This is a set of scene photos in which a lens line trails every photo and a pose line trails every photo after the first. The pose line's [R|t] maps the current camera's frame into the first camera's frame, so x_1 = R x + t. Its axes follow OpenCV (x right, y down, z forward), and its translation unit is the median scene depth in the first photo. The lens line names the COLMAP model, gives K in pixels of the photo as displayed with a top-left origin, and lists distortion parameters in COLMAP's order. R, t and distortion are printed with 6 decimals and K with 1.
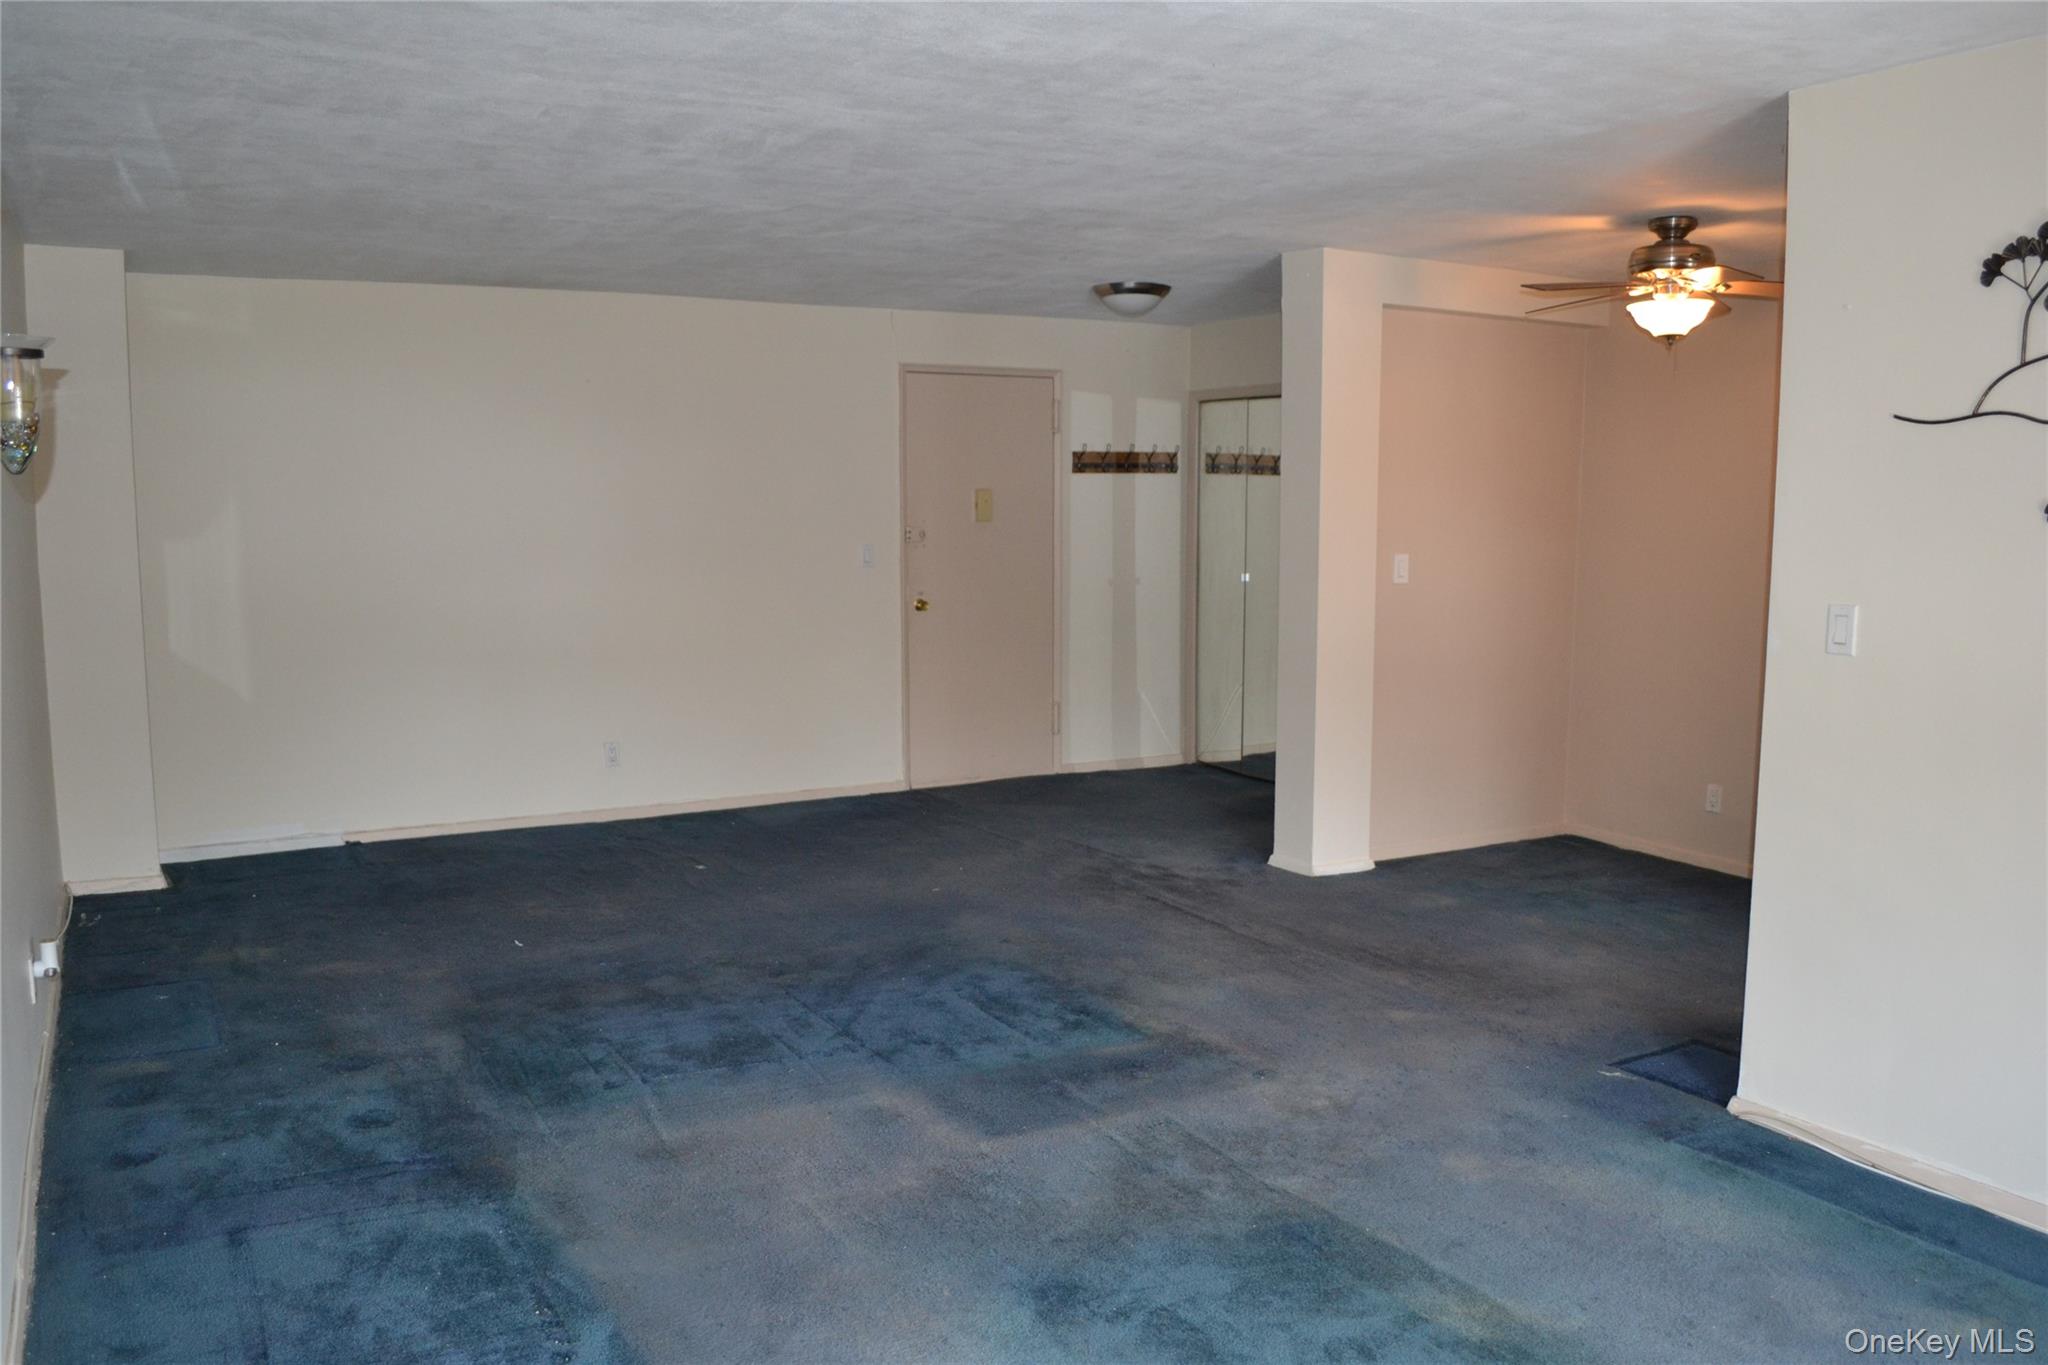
lens RADIAL K [[1653.6, 0, 1015.1], [0, 1653.6, 697.8], [0, 0, 1]] dist [-0.077649, -0.000505]
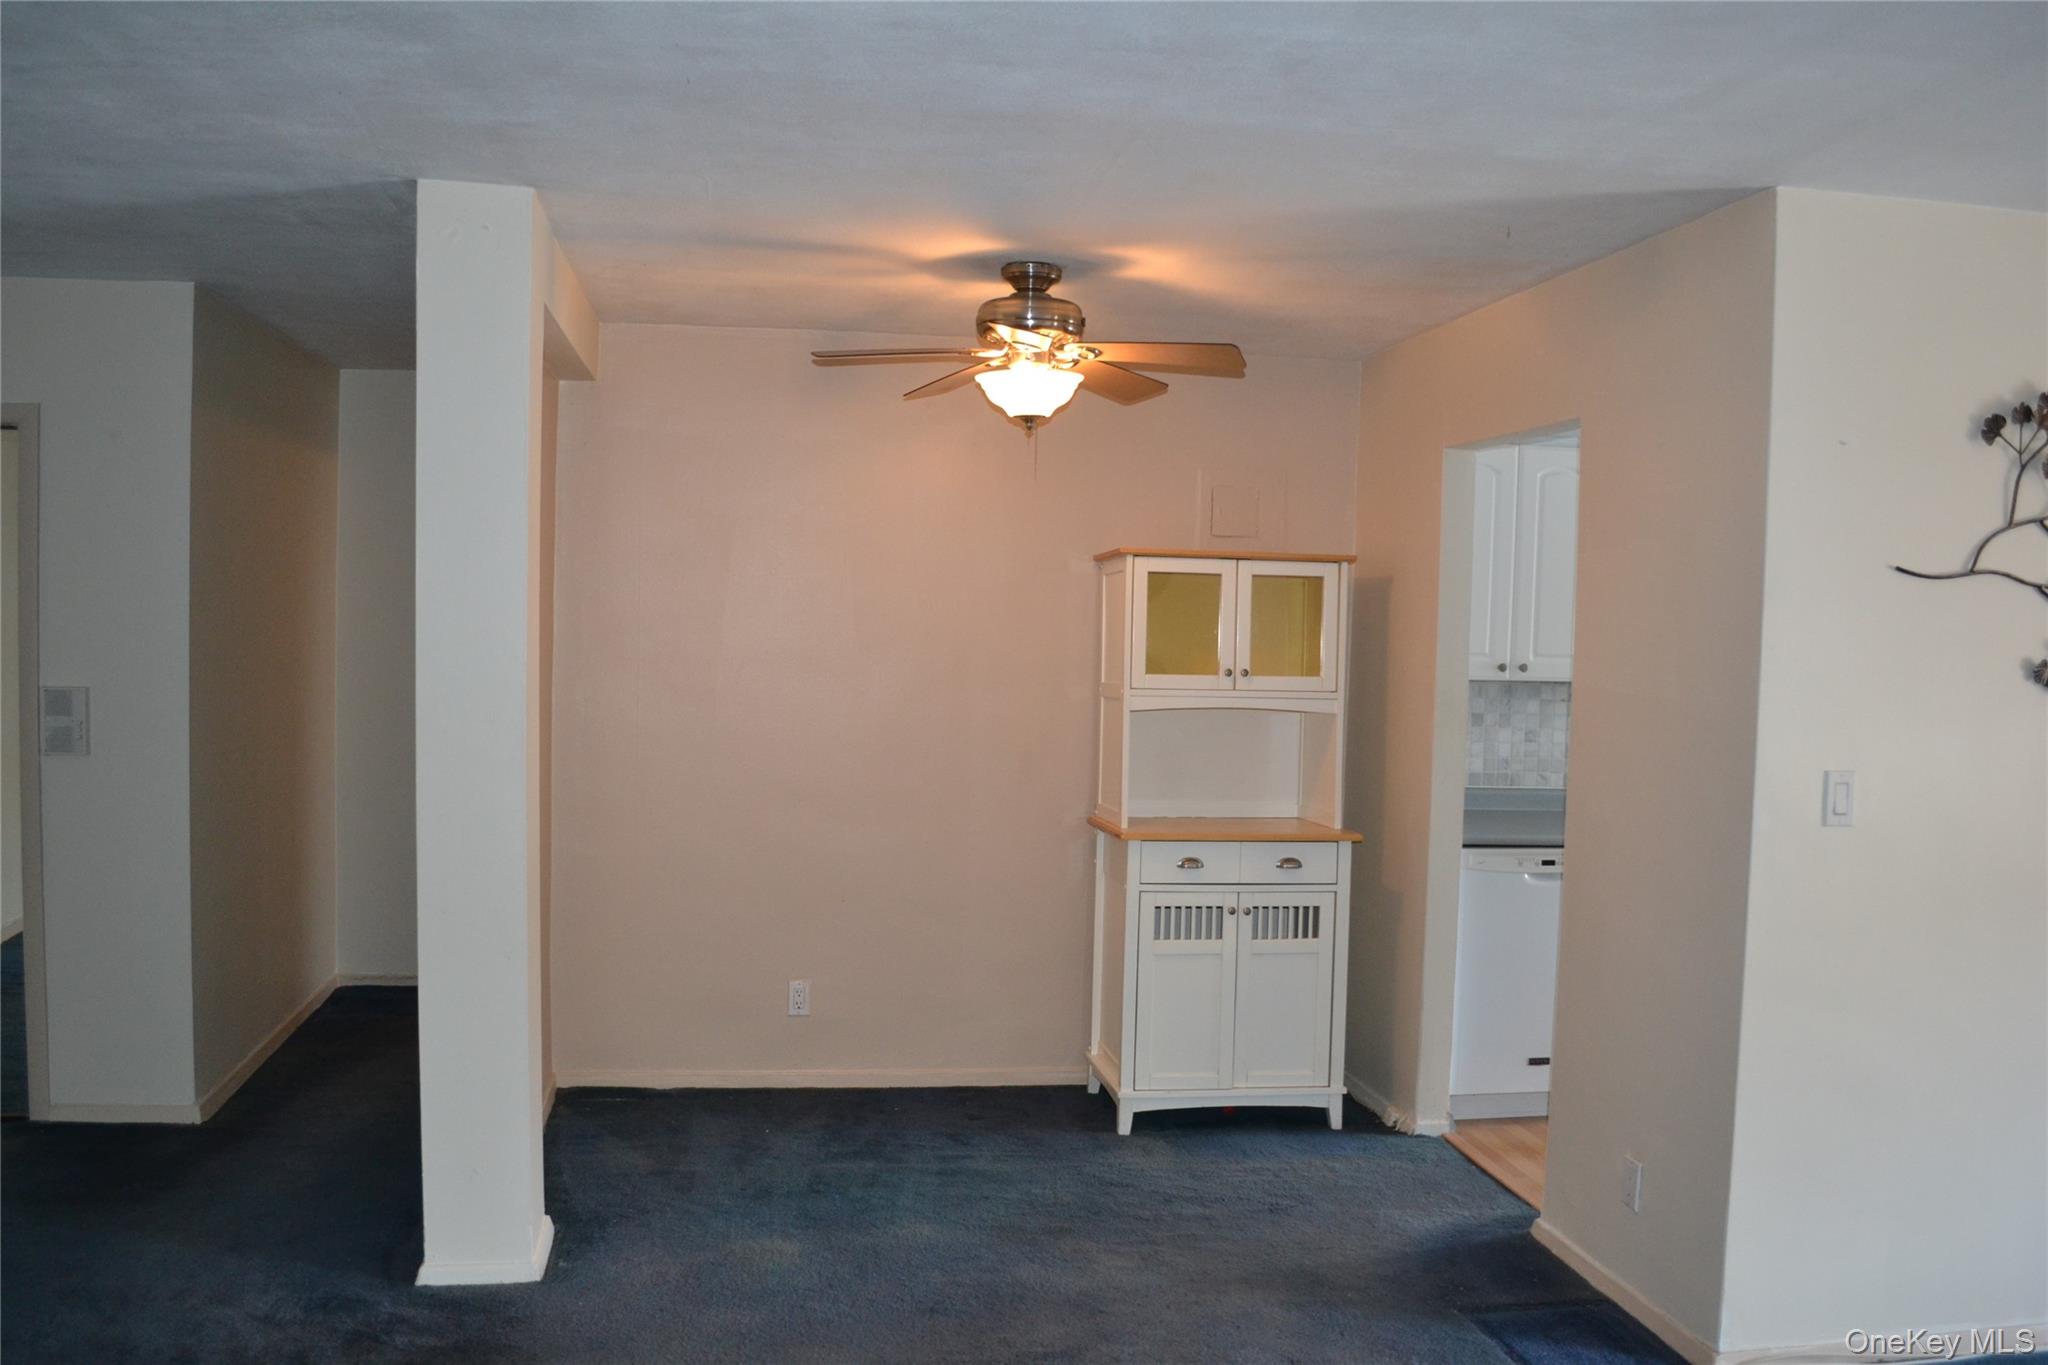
lens RADIAL K [[1653.6, 0, 1015.1], [0, 1653.6, 697.8], [0, 0, 1]] dist [-0.077649, -0.000505]
pose [[0.346044, -0.038301, 0.937436, -0.398870], [0.086002, 0.996255, 0.008957, -0.117503], [-0.934268, 0.077522, 0.348042, 0.897231]]
